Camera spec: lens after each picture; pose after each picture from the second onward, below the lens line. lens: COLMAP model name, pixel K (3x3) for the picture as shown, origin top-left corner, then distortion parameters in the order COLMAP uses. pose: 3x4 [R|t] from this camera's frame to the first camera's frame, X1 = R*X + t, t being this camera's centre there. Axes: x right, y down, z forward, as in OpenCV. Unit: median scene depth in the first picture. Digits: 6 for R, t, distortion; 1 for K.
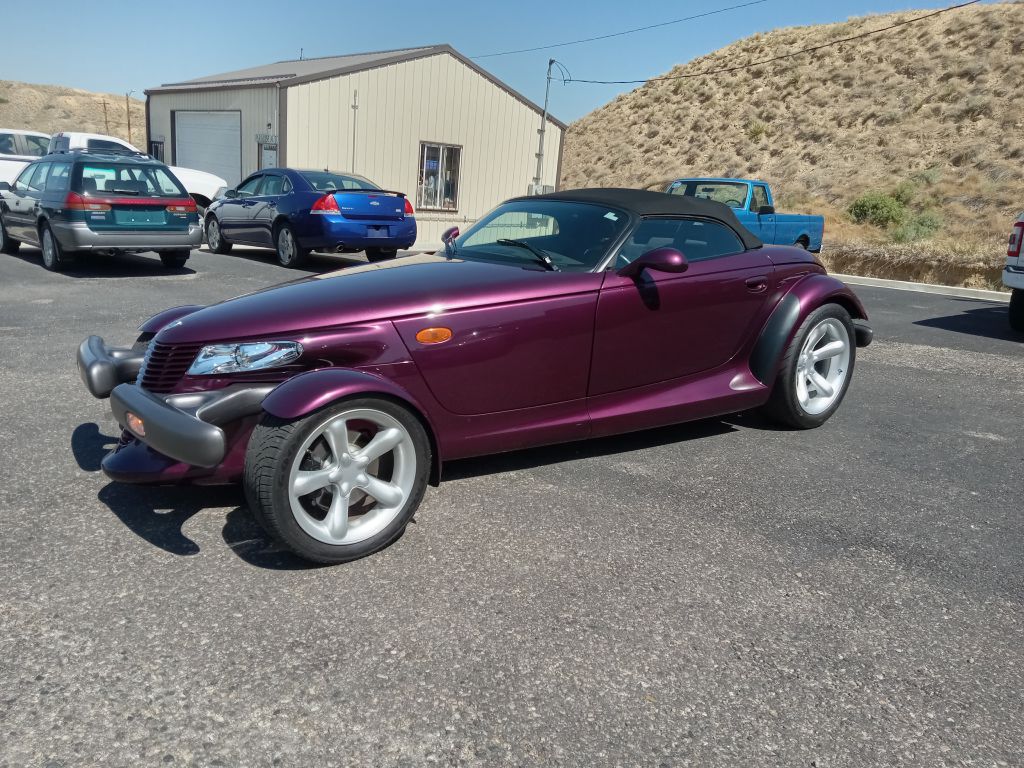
lens RADIAL K [[758.9, 0, 512.0], [0, 758.9, 384.0], [0, 0, 1]] dist [0.005790, -0.007403]
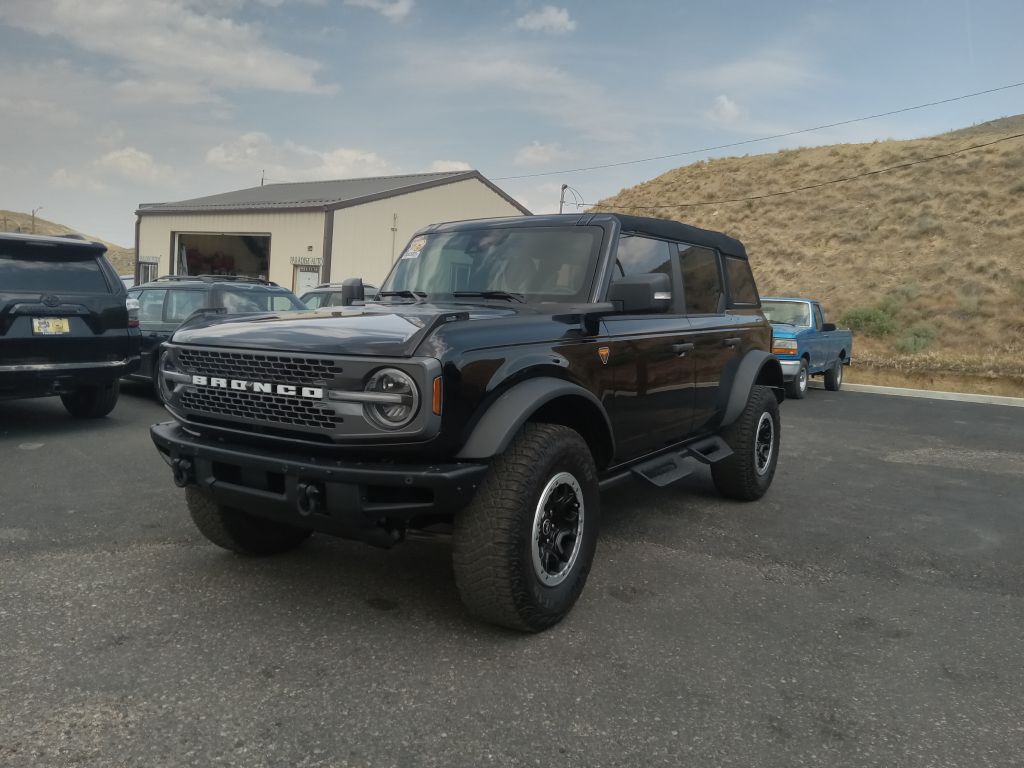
lens RADIAL K [[740.1, 0, 504.8], [0, 740.1, 410.6], [0, 0, 1]] dist [0.000733, -0.002939]
pose [[0.992677, -0.026881, 0.117774, -0.123629], [0.038845, 0.994179, -0.100497, -0.016138], [-0.114387, 0.104336, 0.987942, 0.030508]]
